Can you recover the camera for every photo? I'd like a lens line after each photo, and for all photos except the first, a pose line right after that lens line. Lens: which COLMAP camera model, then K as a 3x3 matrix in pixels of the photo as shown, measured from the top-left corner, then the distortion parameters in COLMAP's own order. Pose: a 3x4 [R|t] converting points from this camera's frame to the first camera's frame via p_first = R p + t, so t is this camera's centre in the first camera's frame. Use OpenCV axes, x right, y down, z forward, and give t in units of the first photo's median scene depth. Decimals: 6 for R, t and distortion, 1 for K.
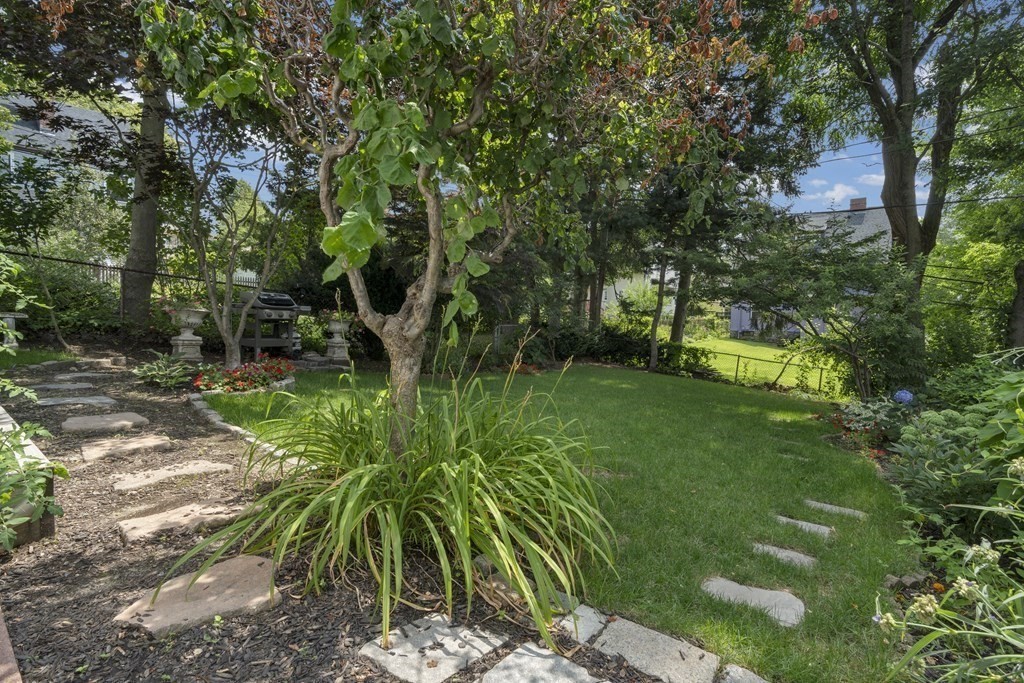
lens RADIAL K [[486.9, 0, 513.4], [0, 486.9, 327.3], [0, 0, 1]] dist [-0.003039, -0.000326]
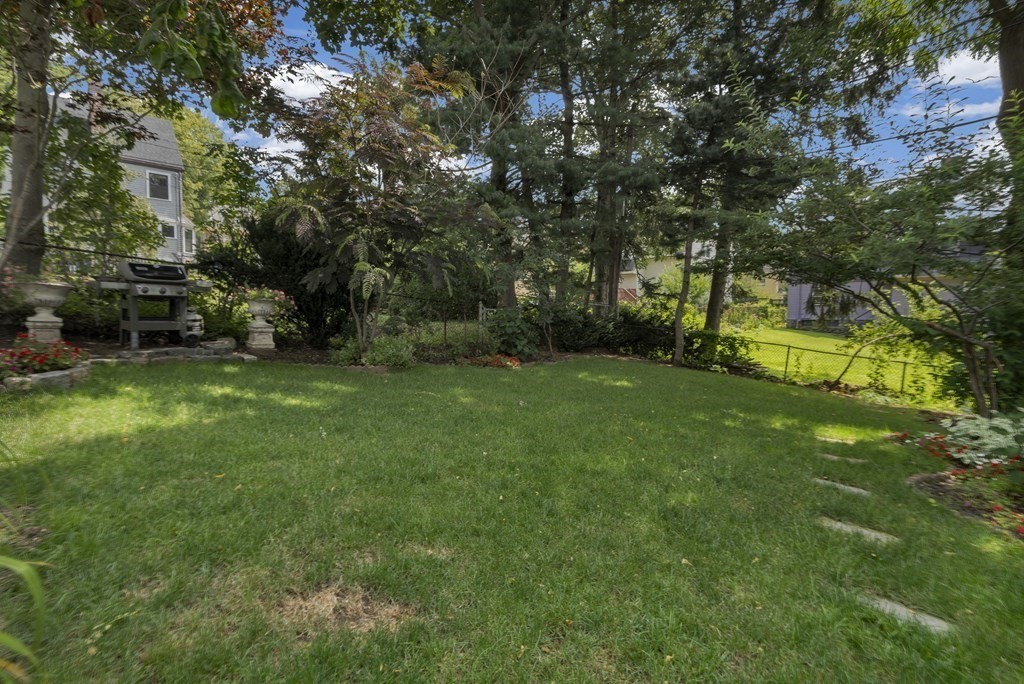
lens RADIAL K [[469.1, 0, 508.5], [0, 469.1, 322.2], [0, 0, 1]] dist [-0.000392, 0.000645]
pose [[0.991367, -0.004523, -0.131036, 0.113005], [0.004578, 0.999990, 0.000116, 0.017444], [0.131034, -0.000714, 0.991378, 0.186197]]
